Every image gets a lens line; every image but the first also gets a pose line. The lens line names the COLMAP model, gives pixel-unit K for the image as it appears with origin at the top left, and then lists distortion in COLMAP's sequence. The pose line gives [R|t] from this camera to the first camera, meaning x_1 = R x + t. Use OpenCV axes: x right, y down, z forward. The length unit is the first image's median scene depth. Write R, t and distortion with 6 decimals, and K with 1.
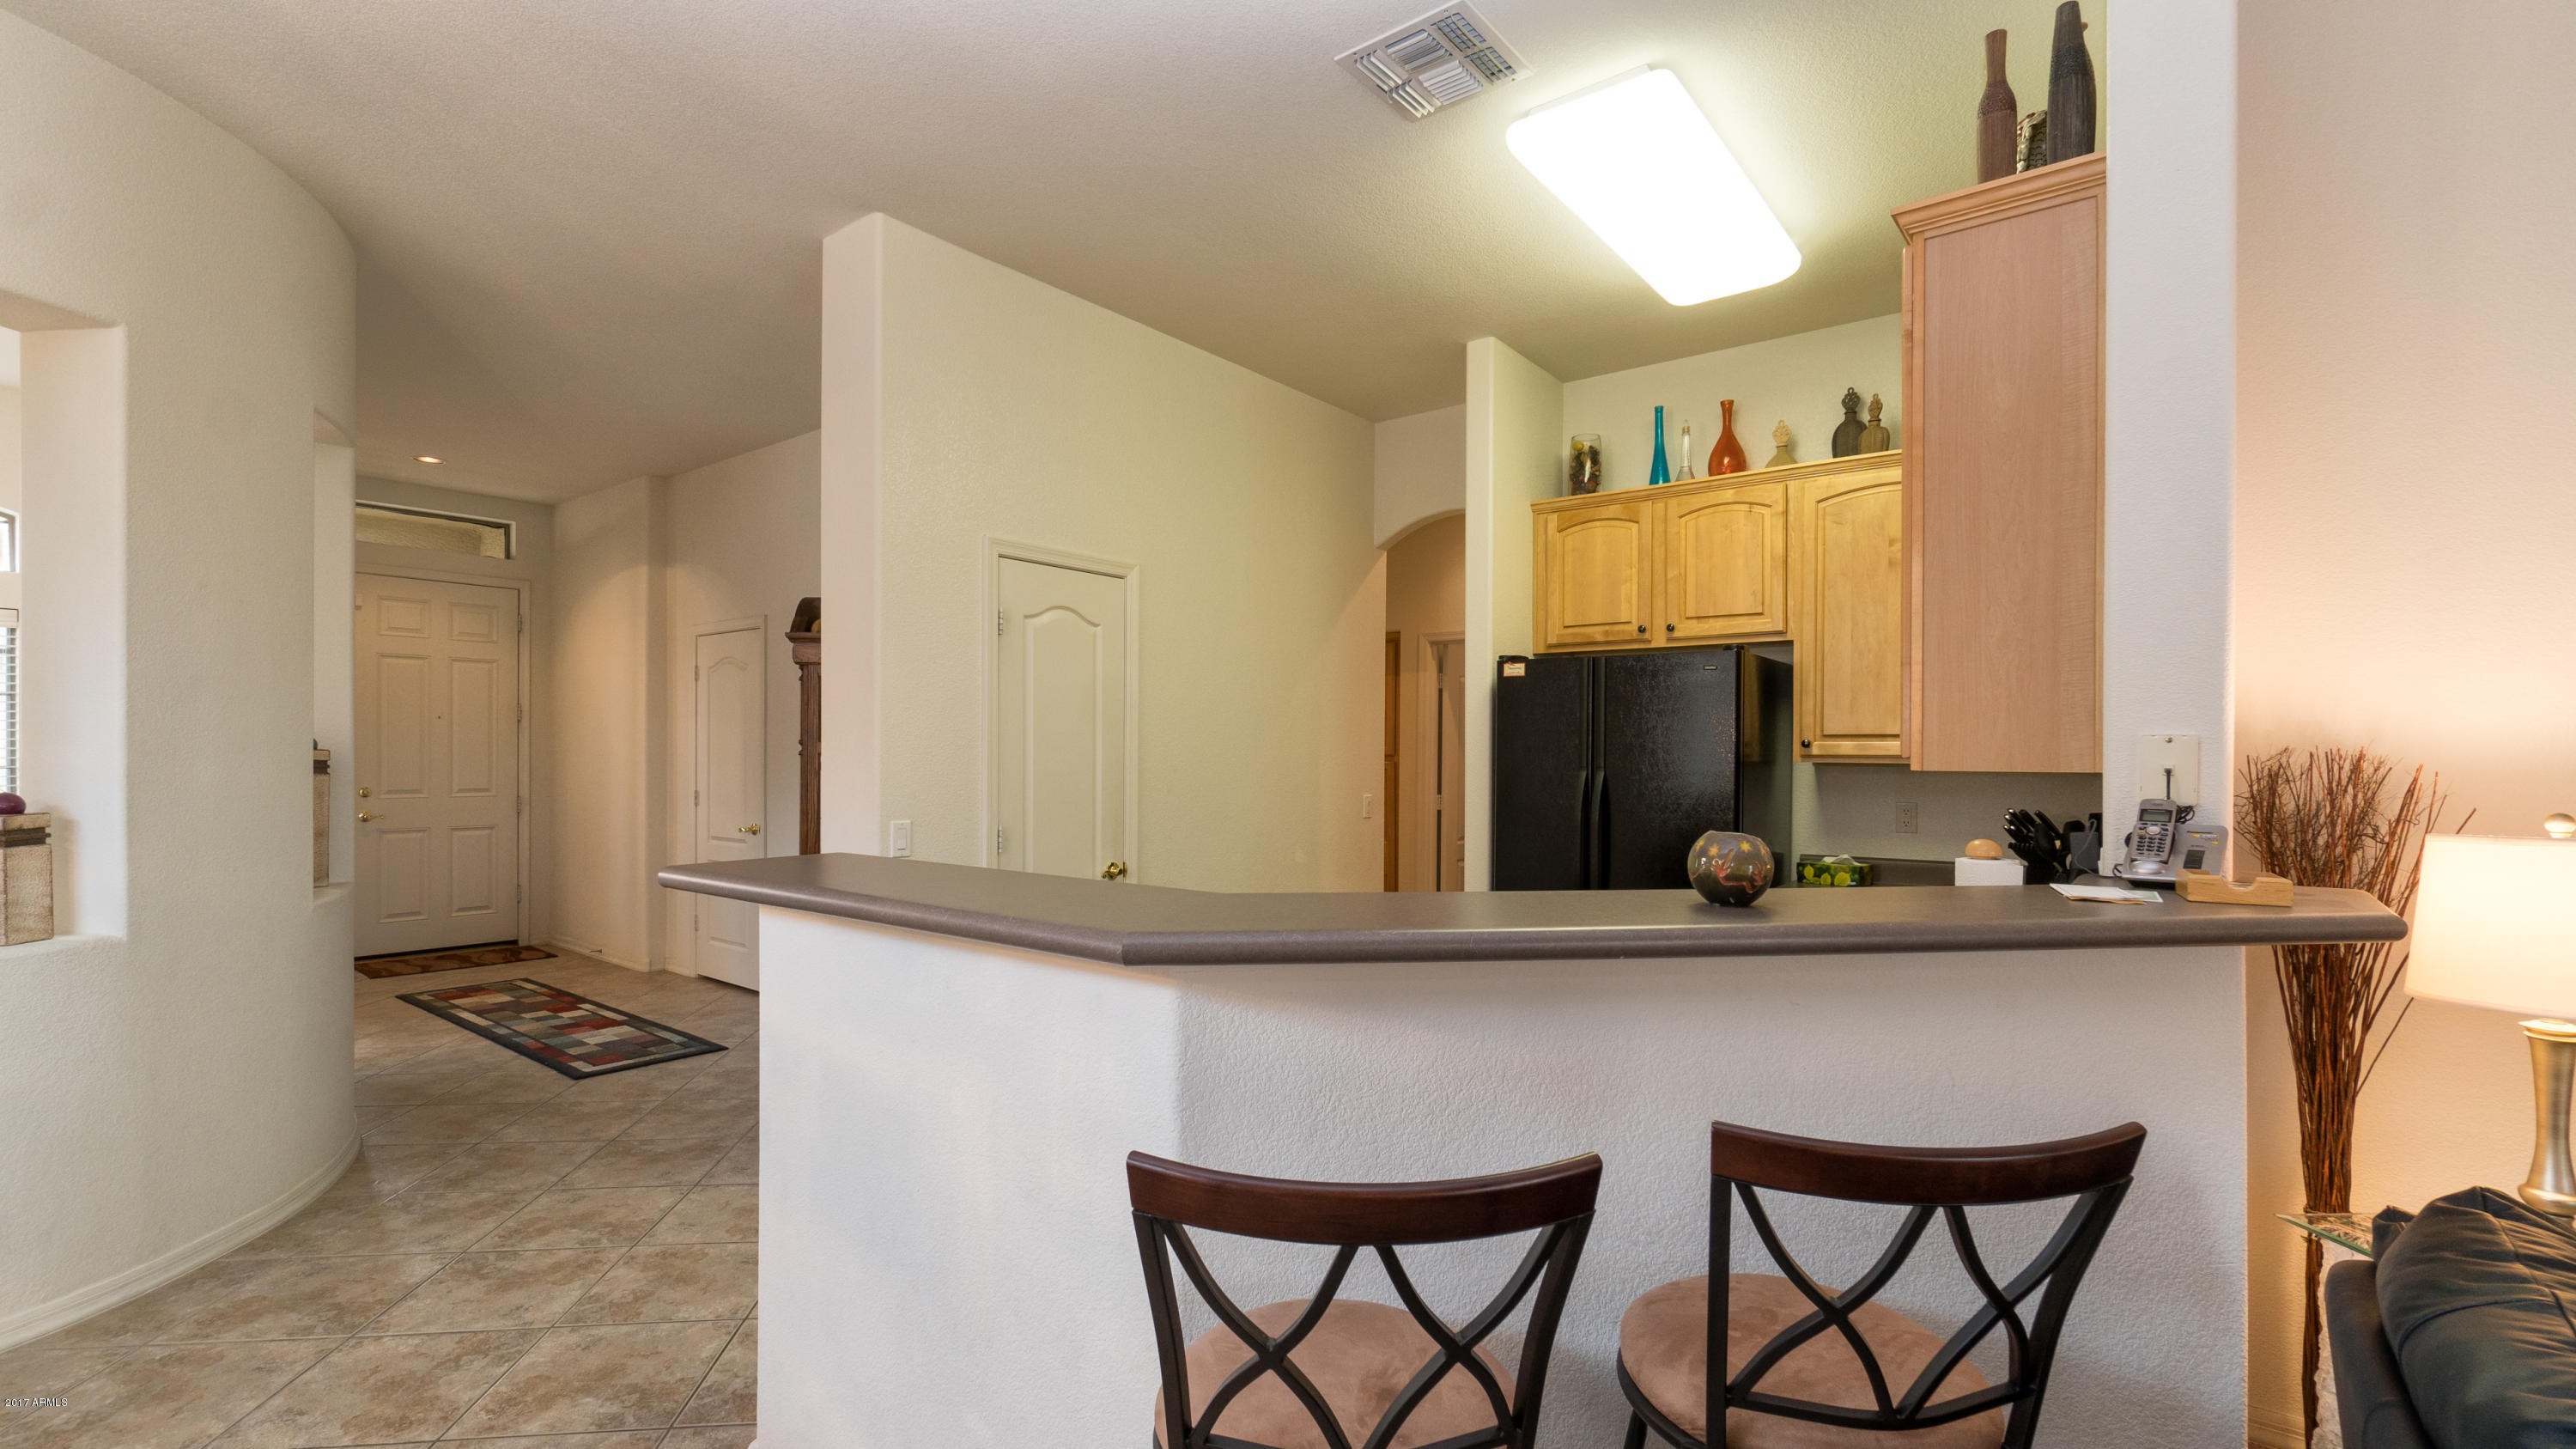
lens RADIAL K [[1126.1, 0, 1221.6], [0, 1126.1, 766.1], [0, 0, 1]] dist [0.002725, 0.000117]
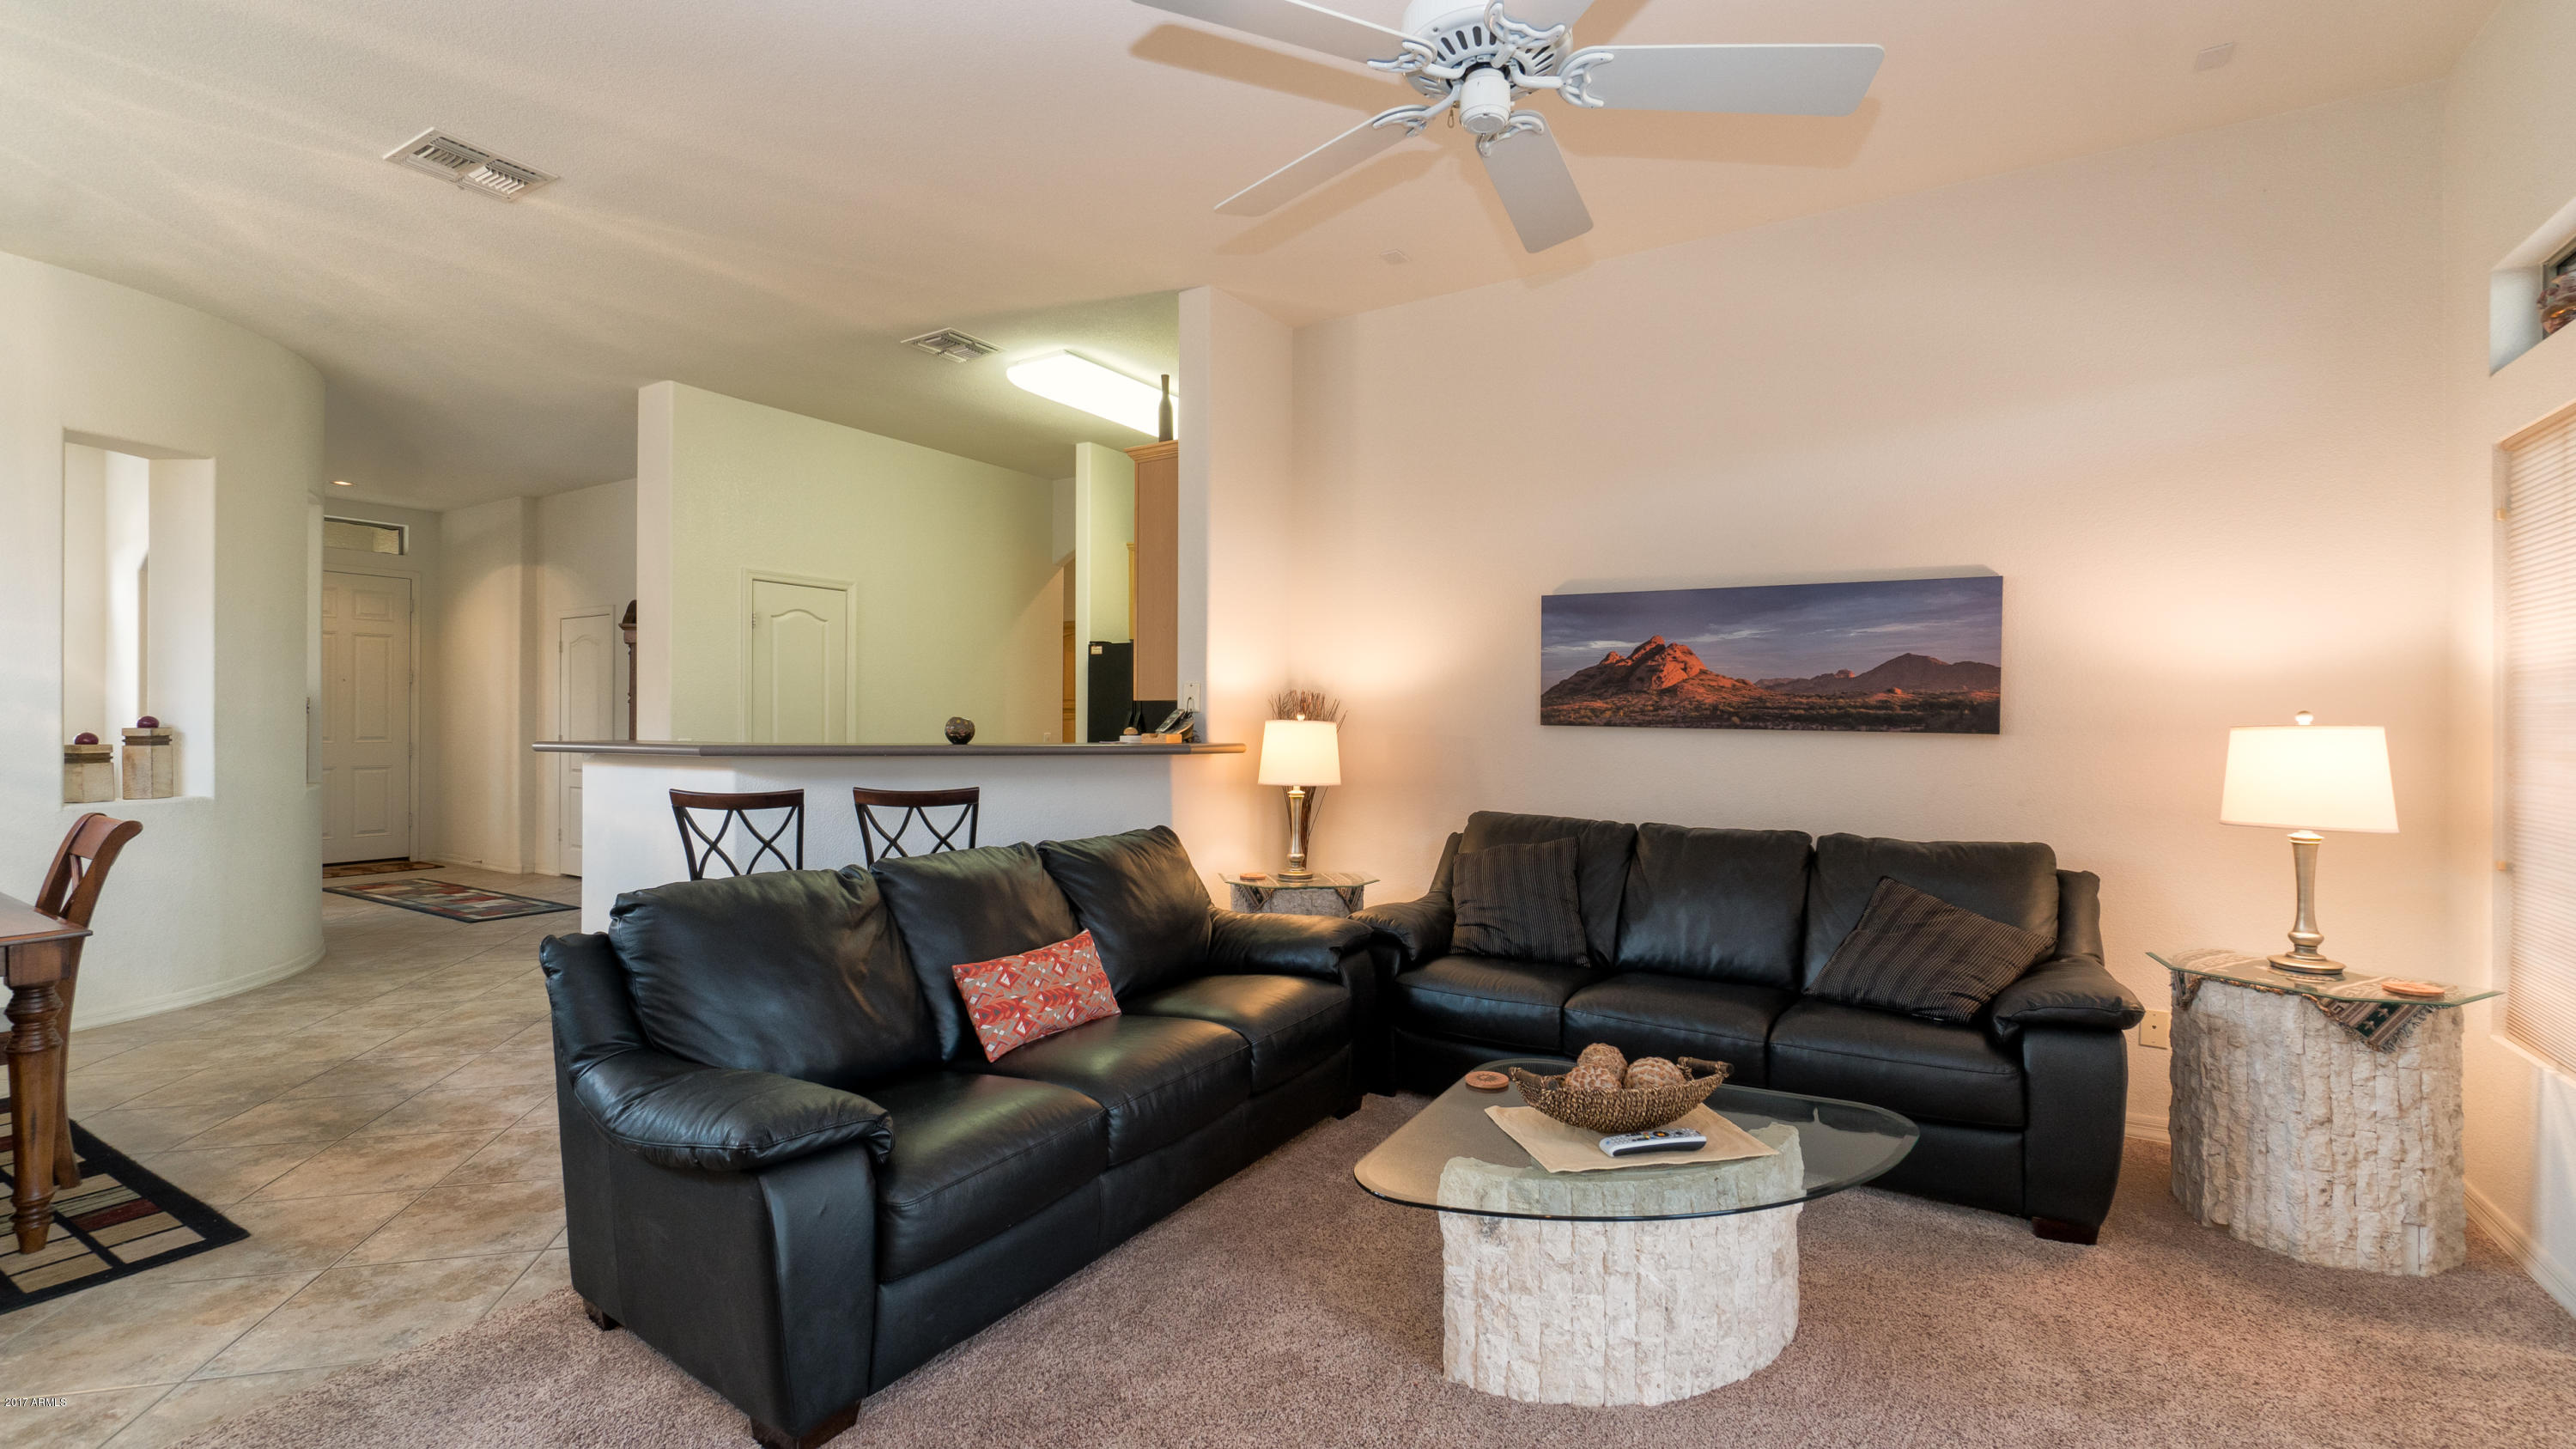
lens RADIAL K [[1103.6, 0, 1288.0], [0, 1103.6, 724.5], [0, 0, 1]] dist [-0.013256, 0.000066]
pose [[0.989785, -0.003231, 0.142528, 0.326885], [0.004648, 0.999943, -0.009606, 0.041424], [-0.142489, 0.010170, 0.989744, -0.660268]]
